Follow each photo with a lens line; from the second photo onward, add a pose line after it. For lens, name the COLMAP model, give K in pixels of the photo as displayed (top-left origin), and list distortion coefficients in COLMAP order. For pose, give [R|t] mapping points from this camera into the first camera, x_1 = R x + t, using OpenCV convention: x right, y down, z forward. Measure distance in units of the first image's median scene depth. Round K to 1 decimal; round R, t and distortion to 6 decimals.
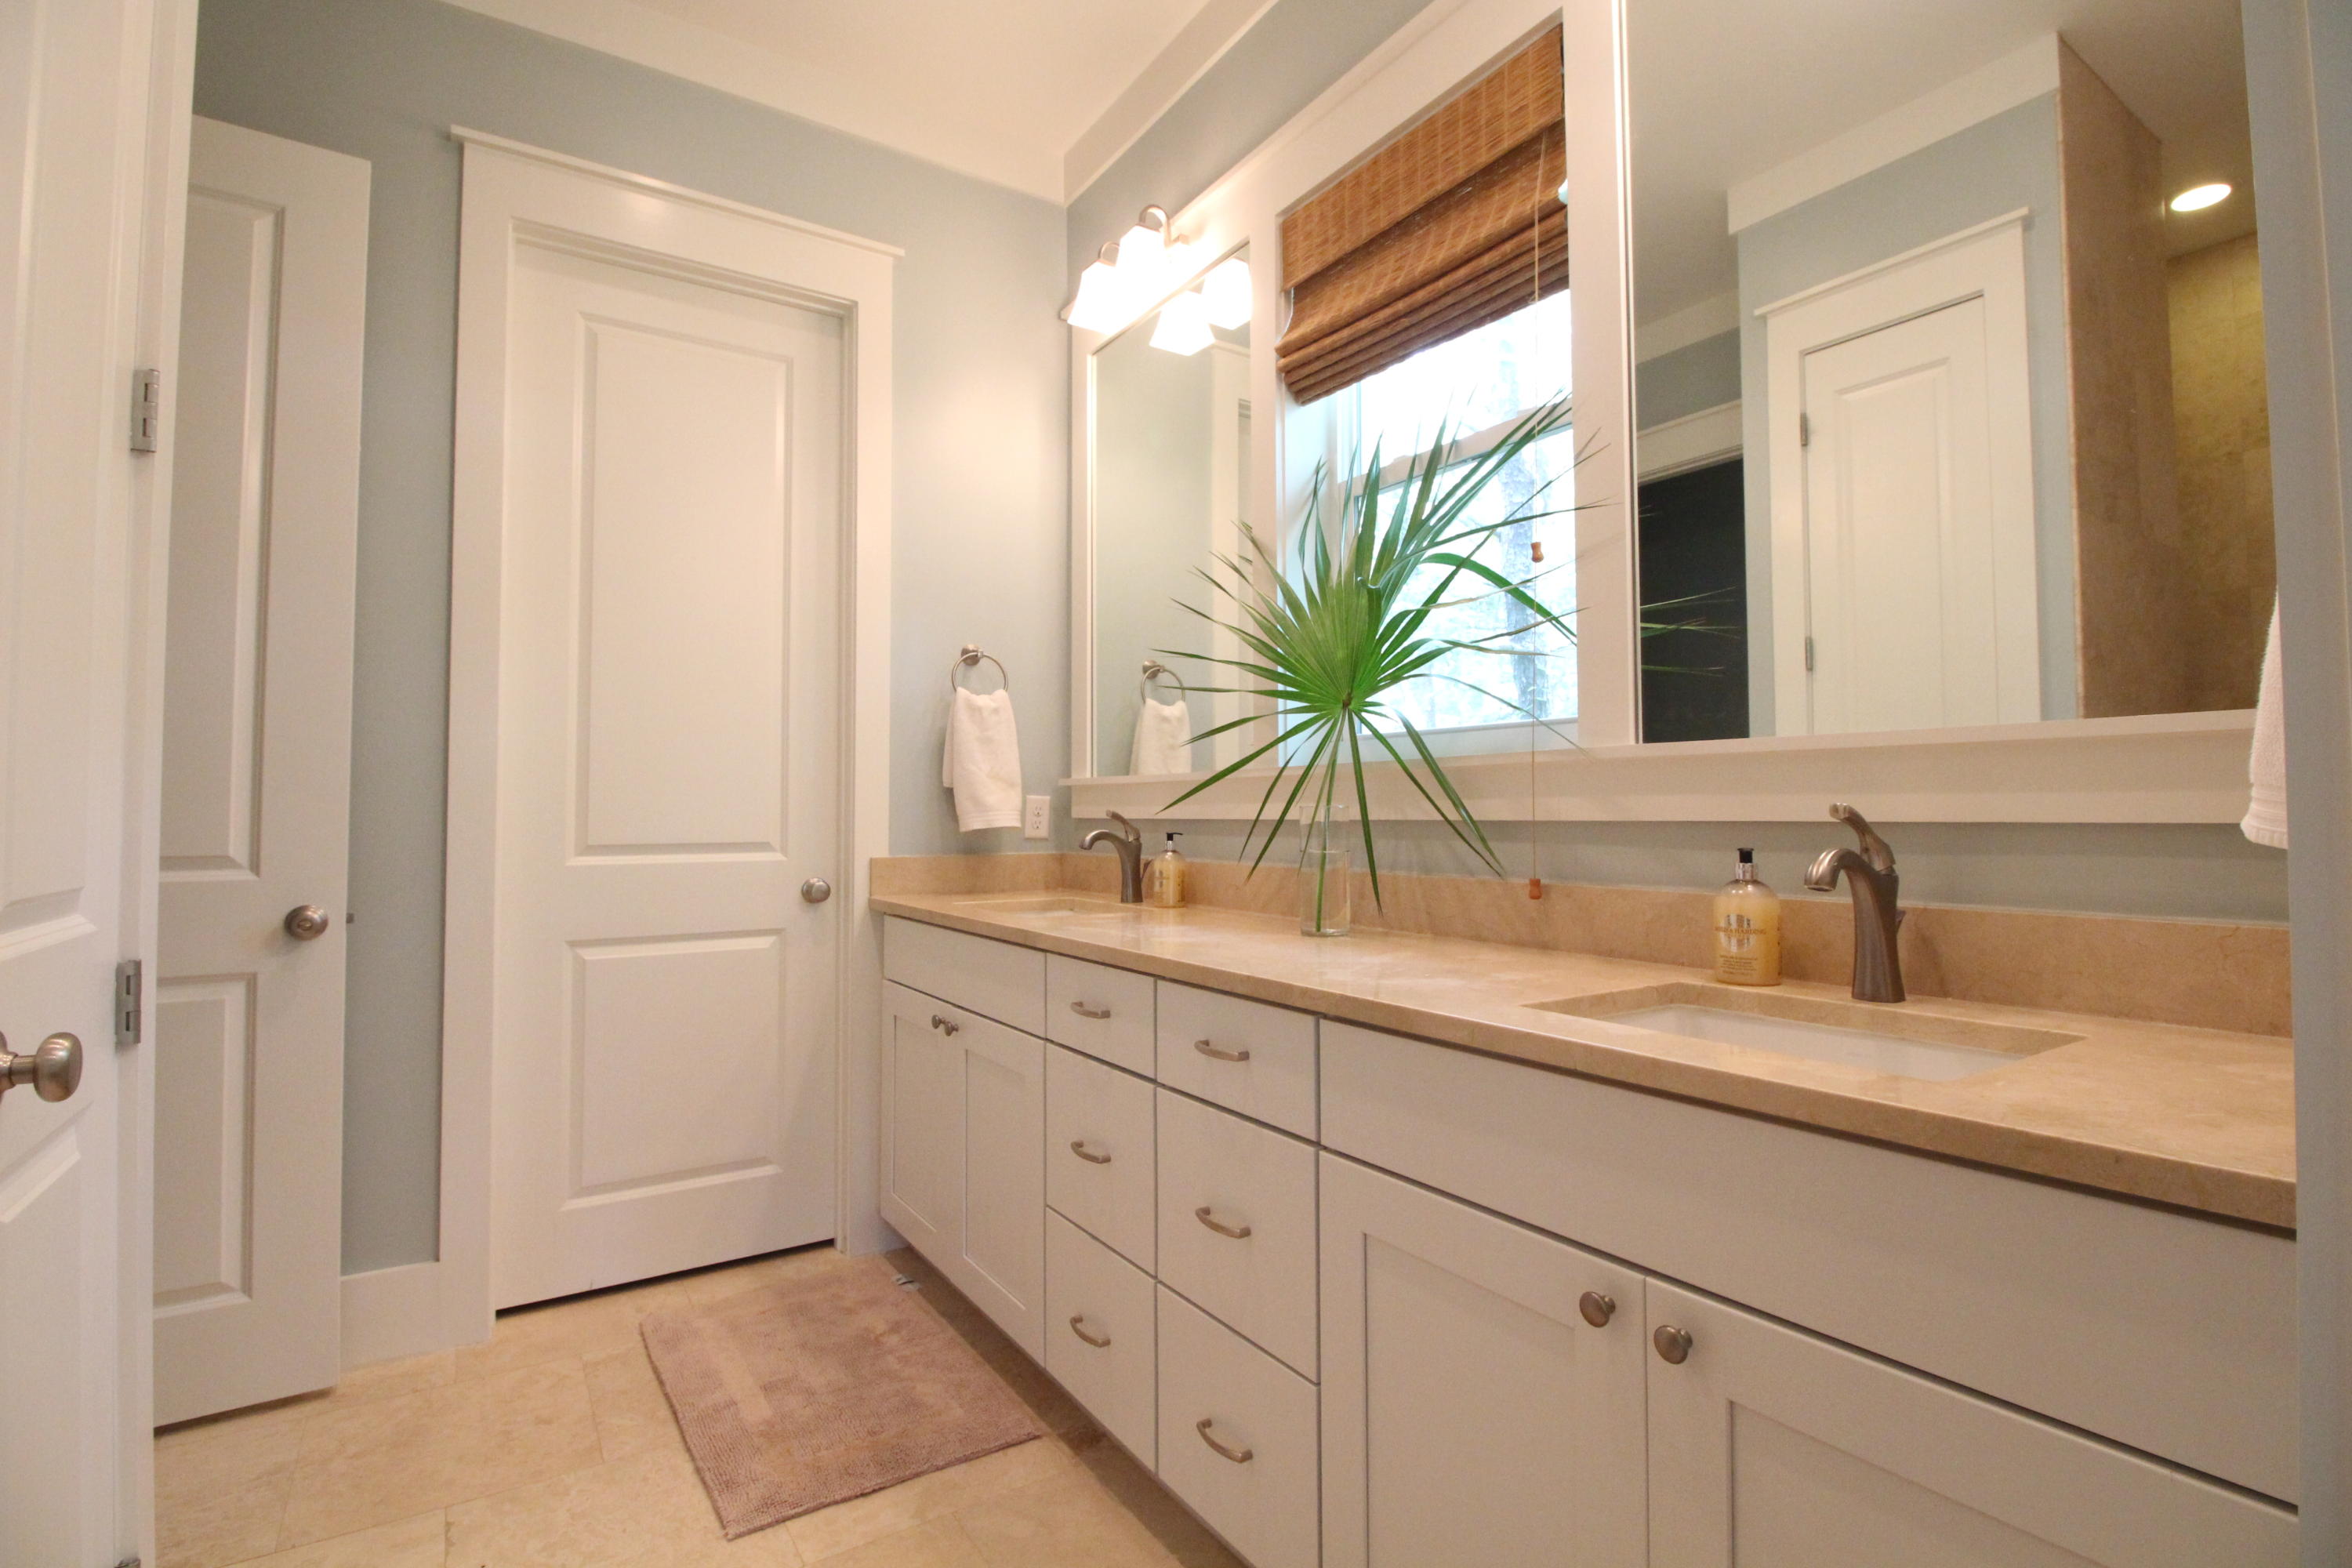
lens RADIAL K [[1106.7, 0, 1178.5], [0, 1106.7, 769.1], [0, 0, 1]] dist [0.004775, -0.016128]
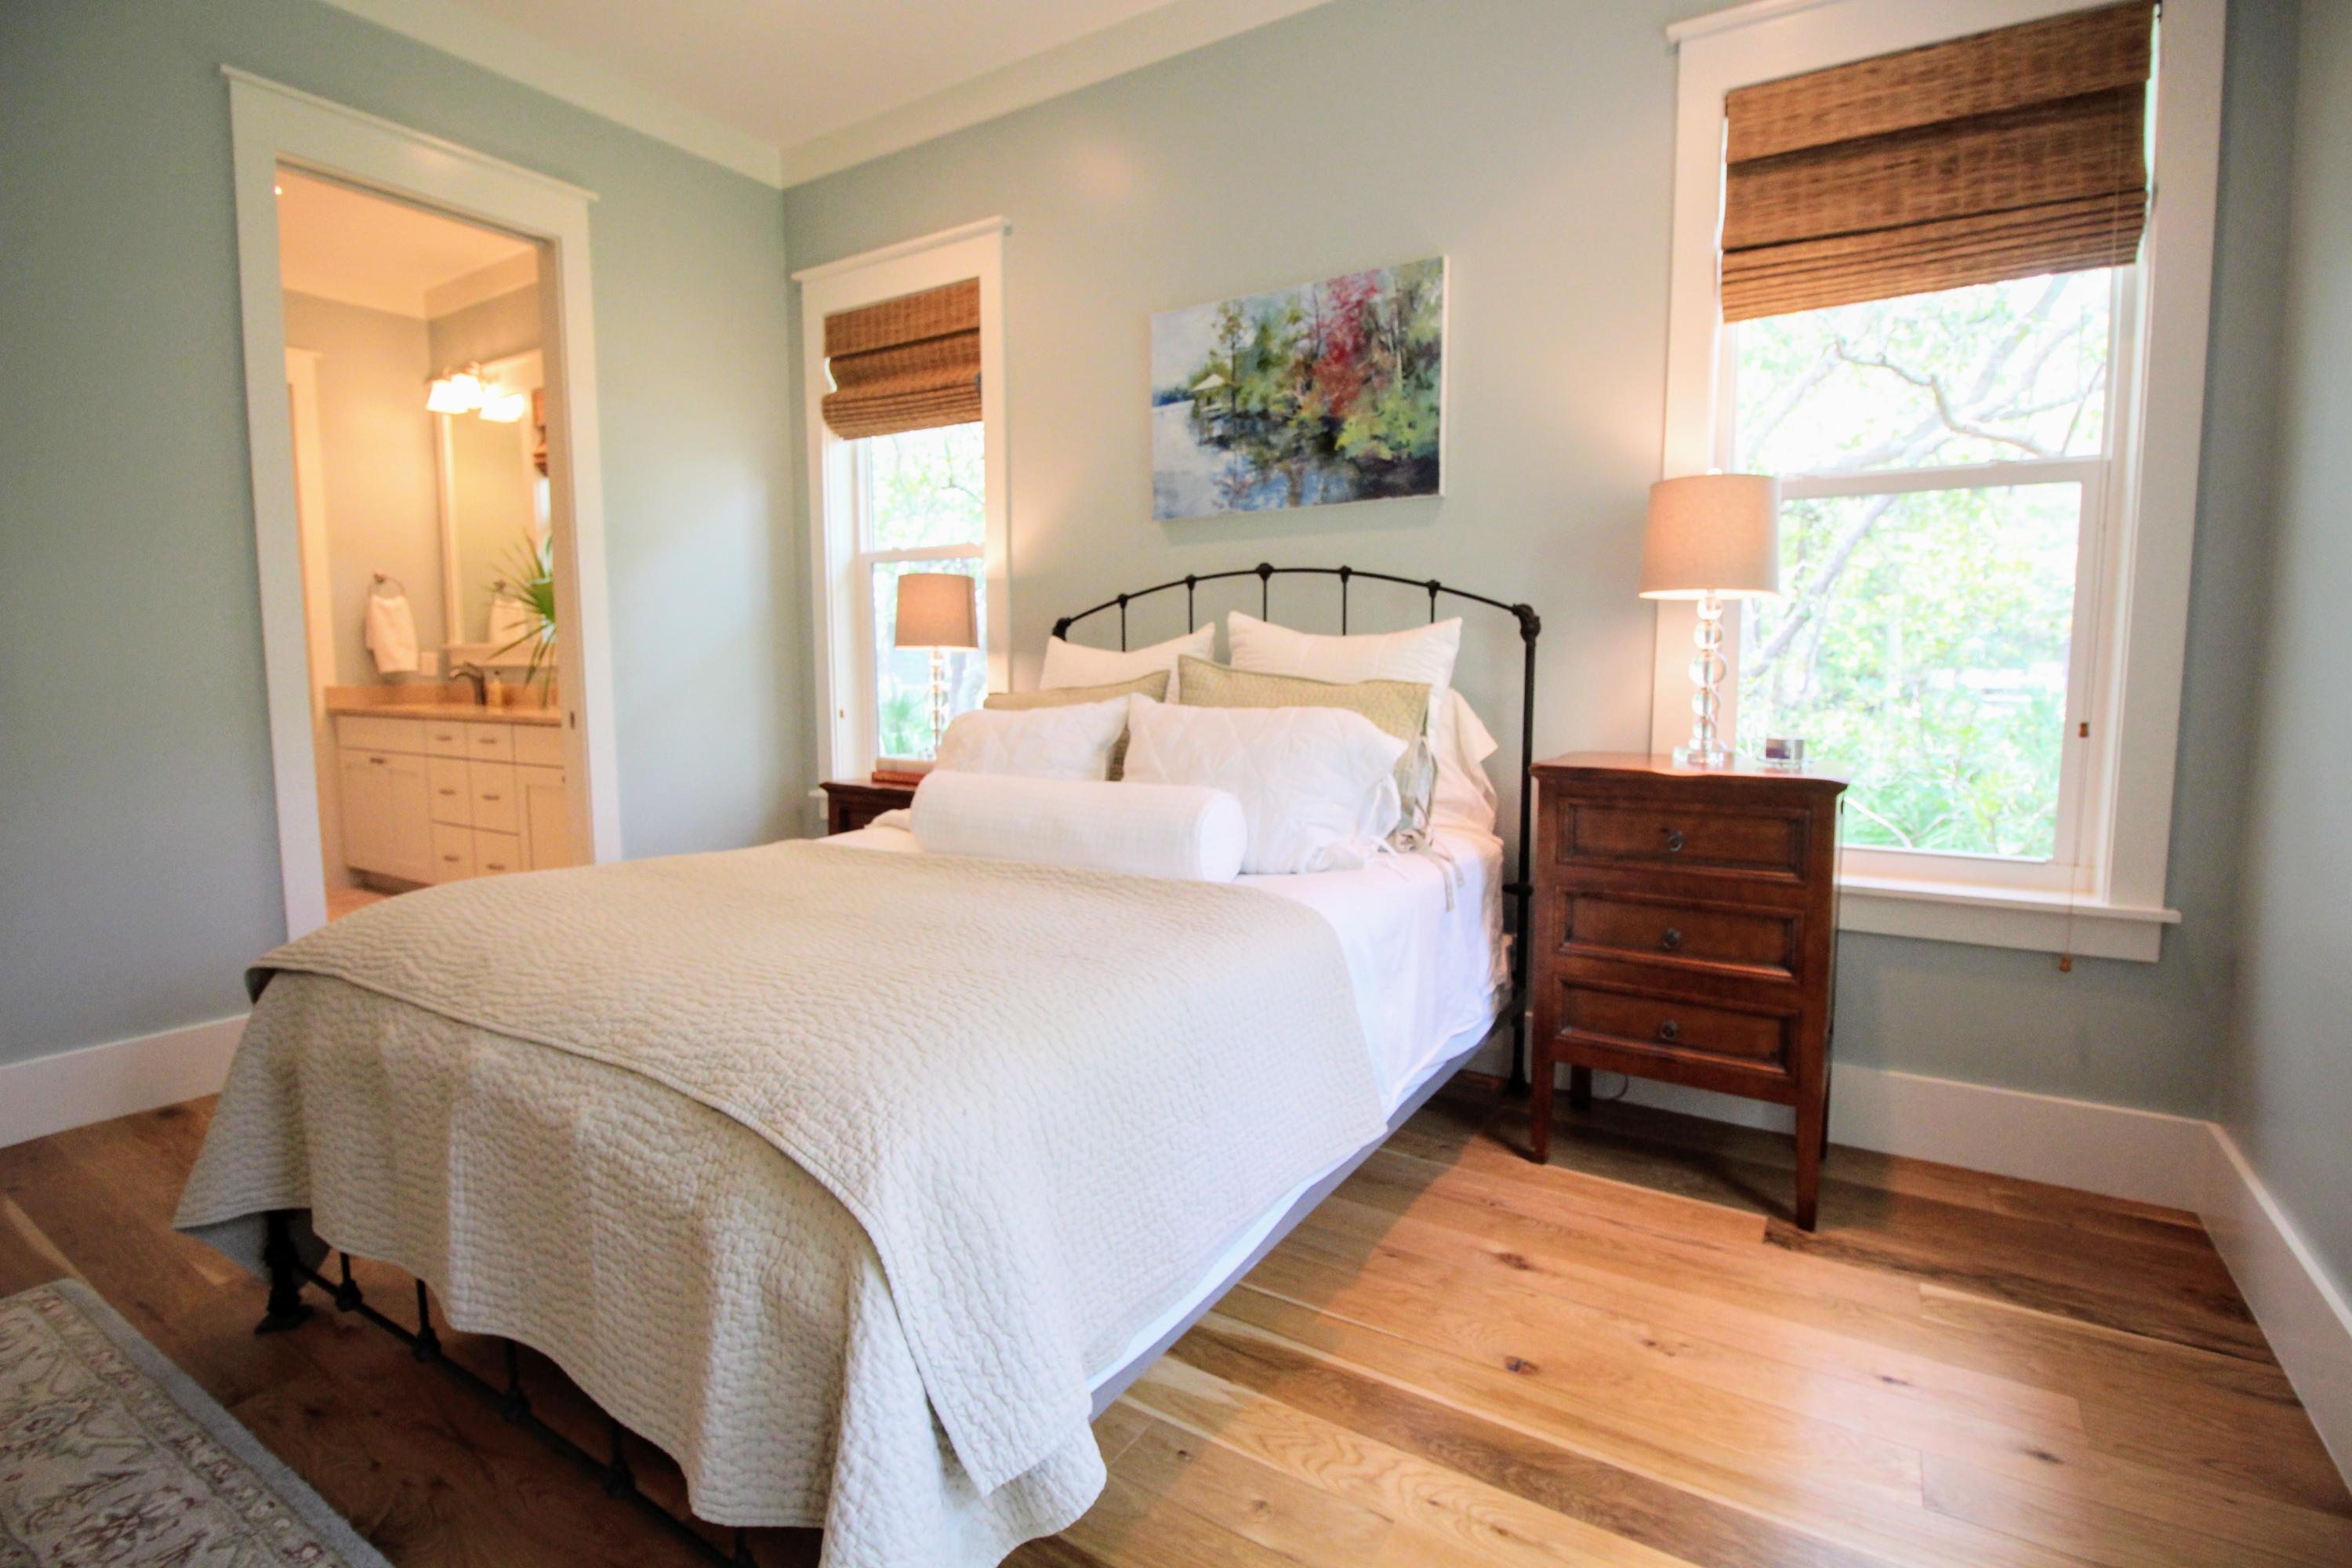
lens RADIAL K [[1106.7, 0, 1178.5], [0, 1106.7, 769.1], [0, 0, 1]] dist [0.004775, -0.016128]
pose [[0.911932, -0.040488, 0.408339, 0.275107], [-0.014143, 0.991428, 0.129888, -0.045604], [-0.410097, -0.124225, 0.903542, -1.311315]]
